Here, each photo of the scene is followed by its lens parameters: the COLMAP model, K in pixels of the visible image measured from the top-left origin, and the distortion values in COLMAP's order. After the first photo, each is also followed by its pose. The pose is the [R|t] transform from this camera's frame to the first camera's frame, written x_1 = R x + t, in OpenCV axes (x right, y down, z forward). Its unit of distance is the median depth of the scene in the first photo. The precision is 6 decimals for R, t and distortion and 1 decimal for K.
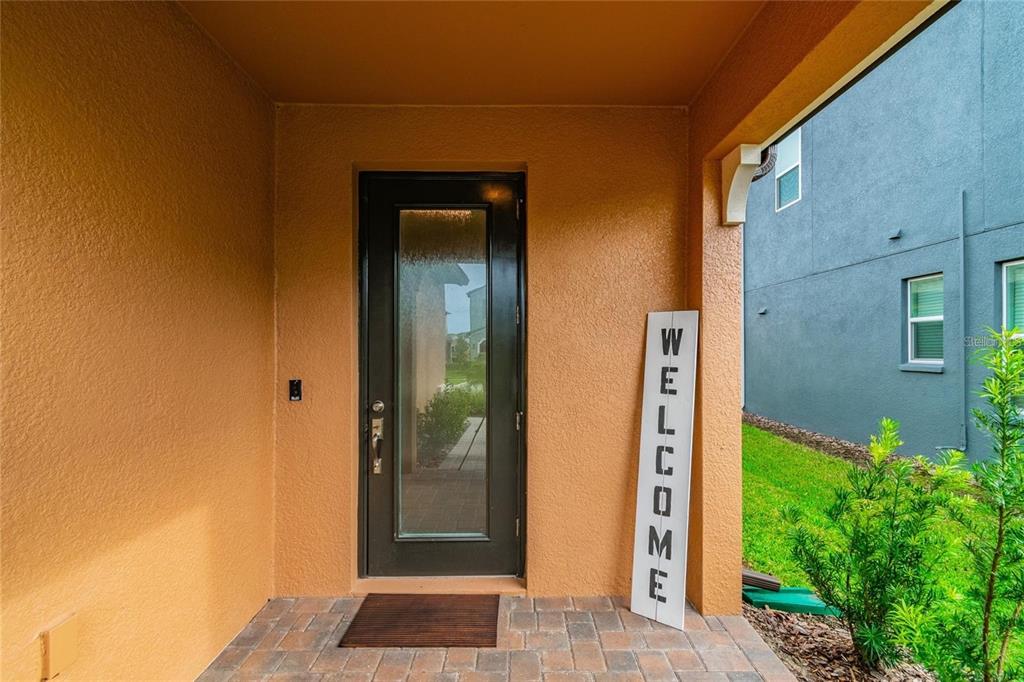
lens RADIAL K [[457.6, 0, 513.4], [0, 457.6, 346.2], [0, 0, 1]] dist [0.000559, -0.000060]
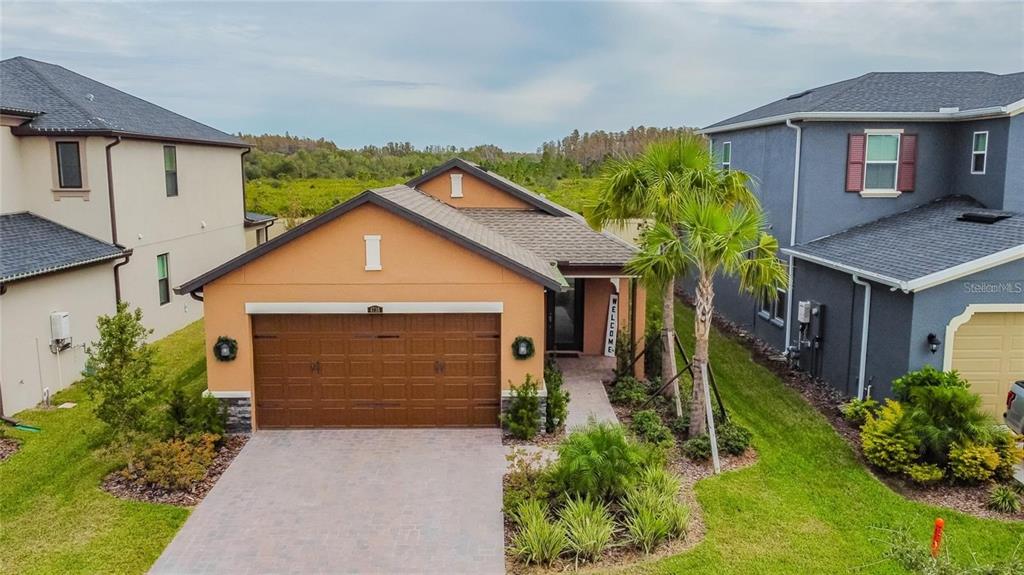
lens RADIAL K [[810.5, 0, 514.1], [0, 810.5, 287.3], [0, 0, 1]] dist [-0.006055, -0.008574]
pose [[0.999557, -0.001366, 0.029719, -0.978094], [-0.003050, 0.988977, 0.148040, -1.436724], [-0.029593, -0.148065, 0.988535, -7.489253]]
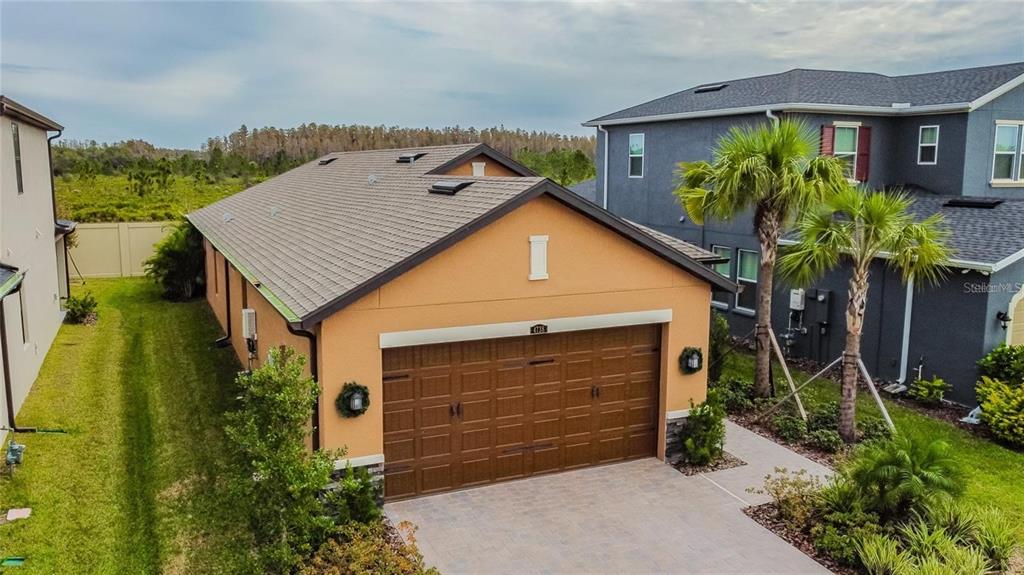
lens RADIAL K [[810.5, 0, 516.1], [0, 810.5, 286.6], [0, 0, 1]] dist [-0.006055, -0.008574]
pose [[0.902553, -0.057385, 0.426738, -4.023895], [-0.006662, 0.989099, 0.147099, -1.324617], [-0.430528, -0.135607, 0.892332, -5.659853]]
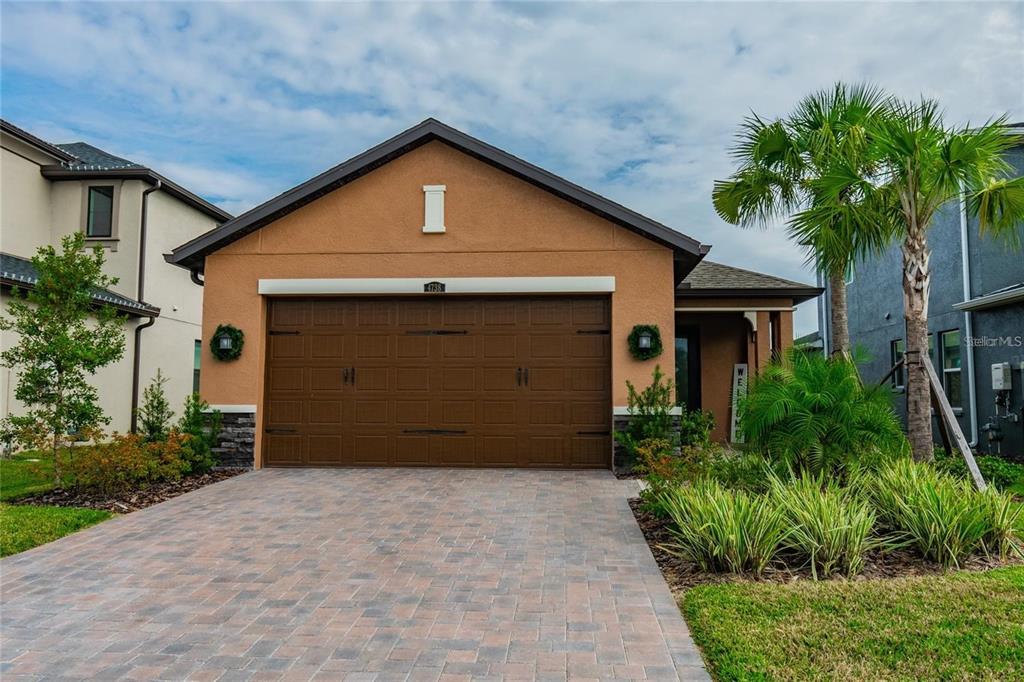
lens RADIAL K [[760.4, 0, 512.7], [0, 760.4, 337.7], [0, 0, 1]] dist [-0.008328, -0.005610]
pose [[0.998333, -0.000704, -0.057715, -1.188985], [-0.004280, 0.996270, -0.086179, 0.261856], [0.057560, 0.086283, 0.994607, -5.458190]]
